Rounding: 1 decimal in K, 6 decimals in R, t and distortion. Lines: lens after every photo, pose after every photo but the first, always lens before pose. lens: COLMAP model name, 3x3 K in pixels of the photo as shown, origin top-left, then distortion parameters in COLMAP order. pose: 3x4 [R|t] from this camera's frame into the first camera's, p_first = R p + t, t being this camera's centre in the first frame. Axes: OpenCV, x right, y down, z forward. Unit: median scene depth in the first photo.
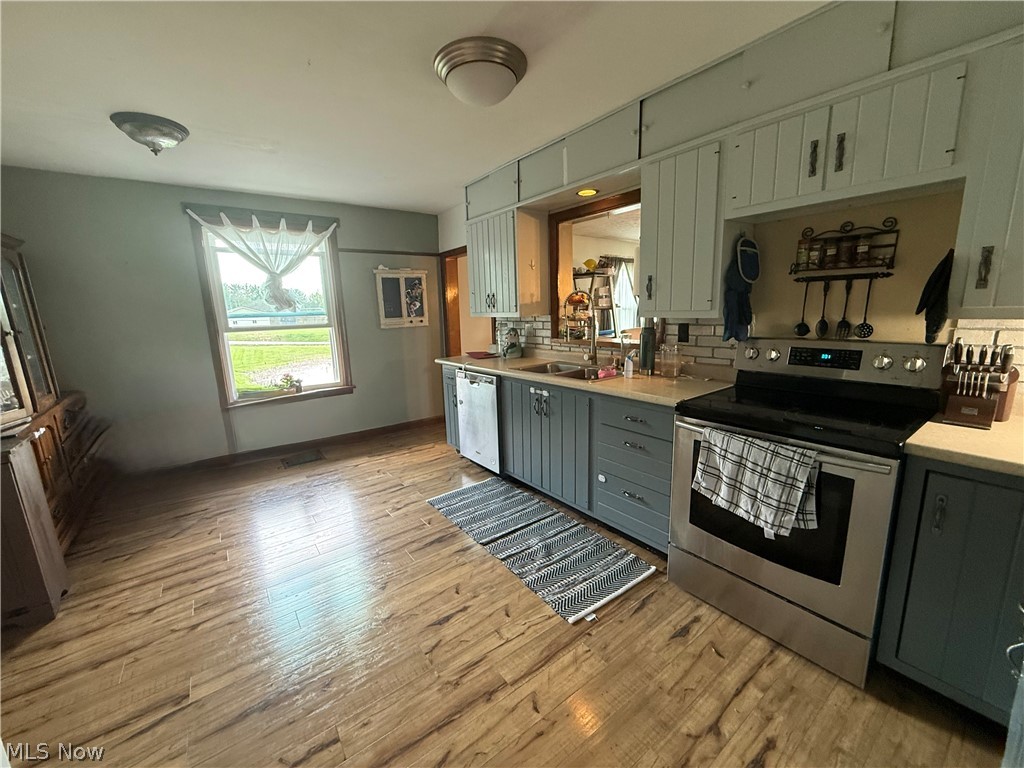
lens RADIAL K [[408.6, 0, 506.2], [0, 408.6, 384.5], [0, 0, 1]] dist [0.000424, -0.000159]
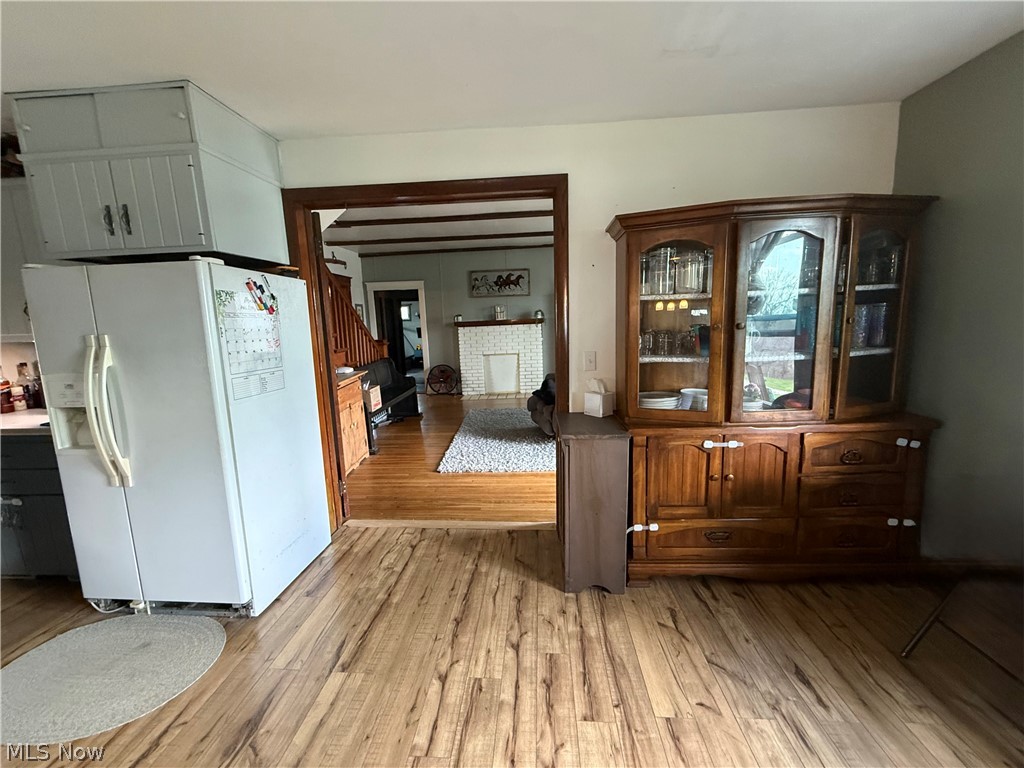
lens RADIAL K [[408.6, 0, 509.3], [0, 408.6, 384.5], [0, 0, 1]] dist [0.000424, -0.000159]
pose [[-0.644543, 0.172392, -0.744880, -0.259095], [-0.092337, 0.949567, 0.299662, -0.231585], [0.758972, 0.261925, -0.596118, 1.219494]]
